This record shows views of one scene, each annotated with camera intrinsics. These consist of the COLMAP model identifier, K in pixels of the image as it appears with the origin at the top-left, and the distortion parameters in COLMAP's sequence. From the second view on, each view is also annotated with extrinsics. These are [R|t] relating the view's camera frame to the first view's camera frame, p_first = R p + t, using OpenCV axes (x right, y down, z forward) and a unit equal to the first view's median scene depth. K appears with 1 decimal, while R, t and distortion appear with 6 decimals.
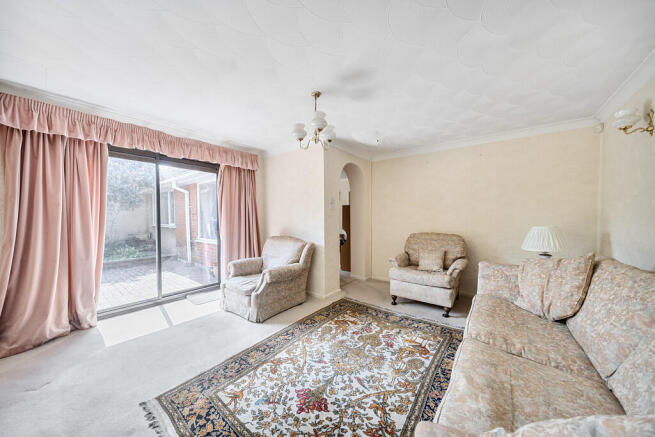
lens RADIAL K [[225.1, 0, 329.8], [0, 225.1, 219.1], [0, 0, 1]] dist [-0.003309, -0.000251]
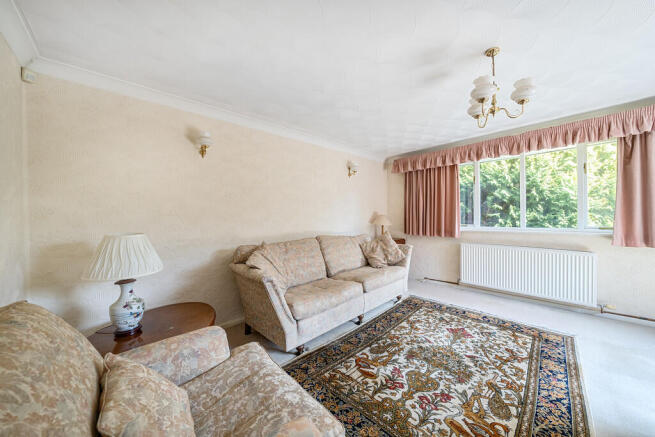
lens RADIAL K [[225.1, 0, 329.8], [0, 225.1, 219.1], [0, 0, 1]] dist [-0.003309, -0.000251]
pose [[-0.981655, 0.012778, 0.190239, 0.362025], [0.018524, 0.999423, 0.028456, -0.037165], [-0.189765, 0.031458, -0.981325, 1.944991]]
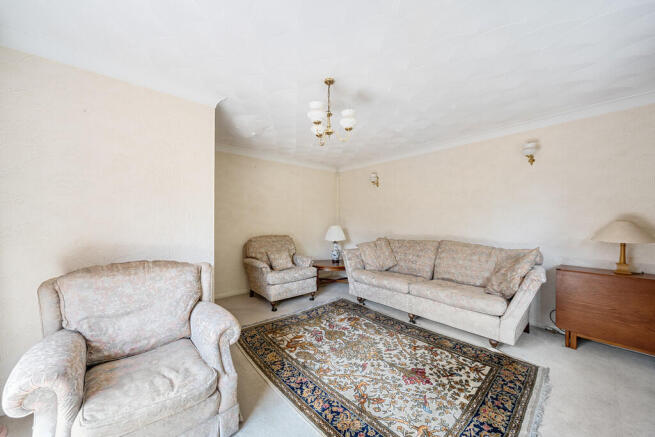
lens RADIAL K [[226.7, 0, 333.8], [0, 226.7, 219.0], [0, 0, 1]] dist [-0.011278, -0.000071]
pose [[0.210325, 0.007495, 0.977603, -0.963005], [0.009132, 0.999912, -0.009630, -0.007521], [-0.977589, 0.010953, 0.210238, 0.838931]]
